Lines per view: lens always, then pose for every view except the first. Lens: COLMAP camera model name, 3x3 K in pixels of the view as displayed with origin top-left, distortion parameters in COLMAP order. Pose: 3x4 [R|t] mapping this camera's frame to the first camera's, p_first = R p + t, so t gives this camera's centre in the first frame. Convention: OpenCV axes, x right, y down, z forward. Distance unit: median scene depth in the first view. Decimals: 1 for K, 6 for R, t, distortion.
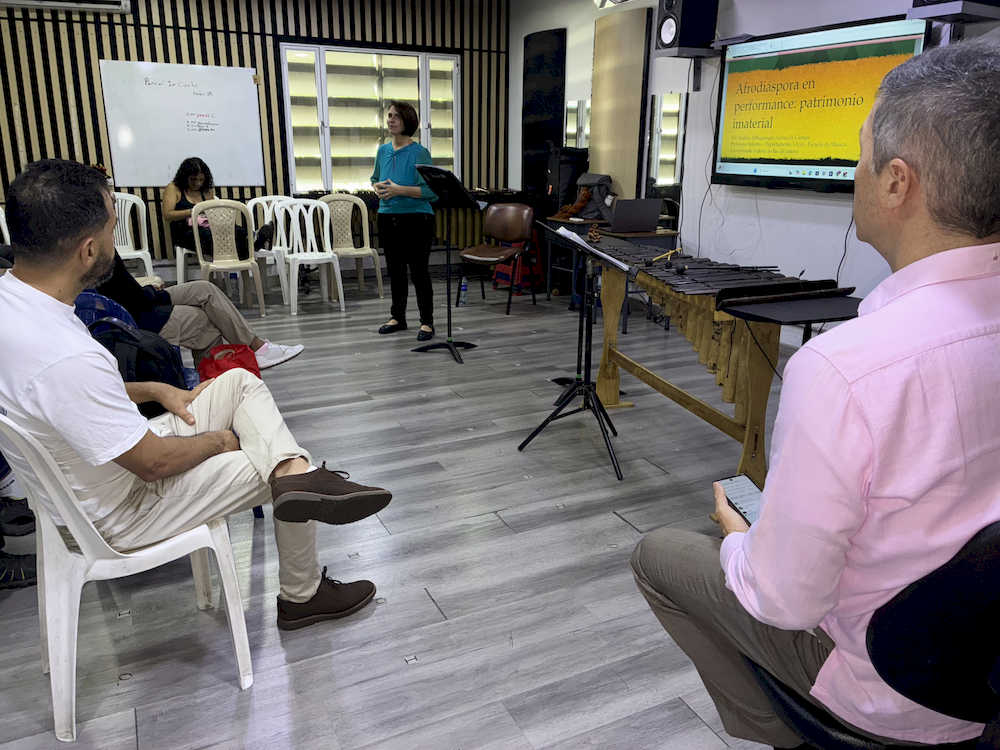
lens RADIAL K [[739.2, 0, 501.9], [0, 739.2, 393.1], [0, 0, 1]] dist [0.000937, -0.039264]
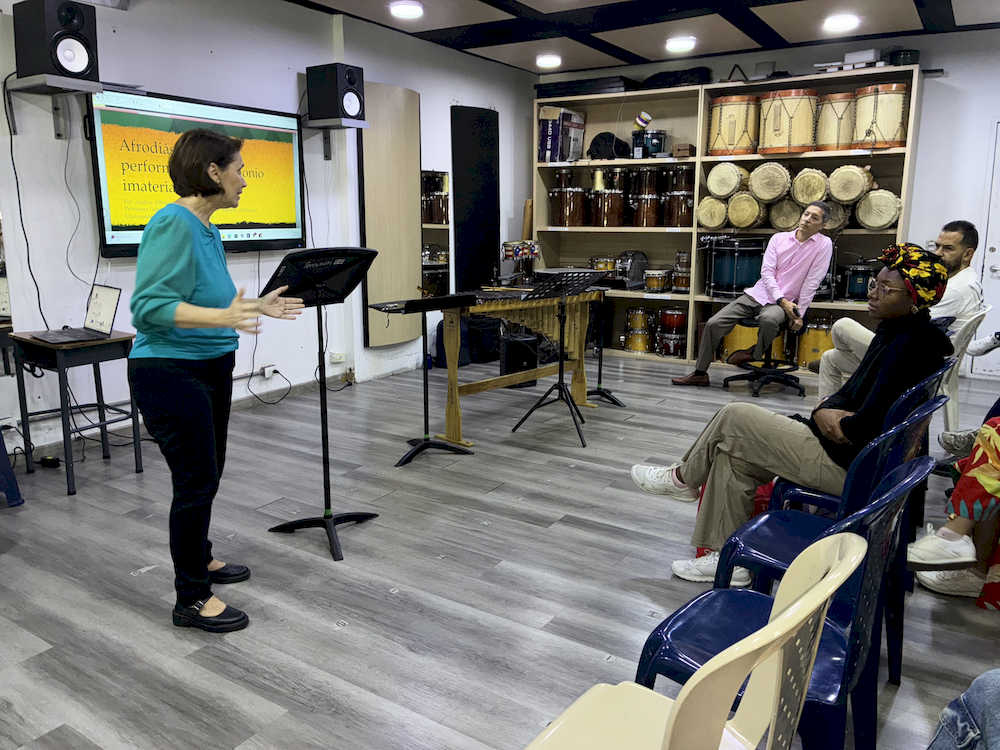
lens RADIAL K [[755.6, 0, 500.0], [0, 755.6, 375.0], [0, 0, 1]] dist [-0.000636, 0.004847]
pose [[-0.513102, -0.185099, 0.838132, -0.868414], [0.265648, 0.894281, 0.360129, -0.484793], [-0.816185, 0.407431, -0.409686, 1.436630]]
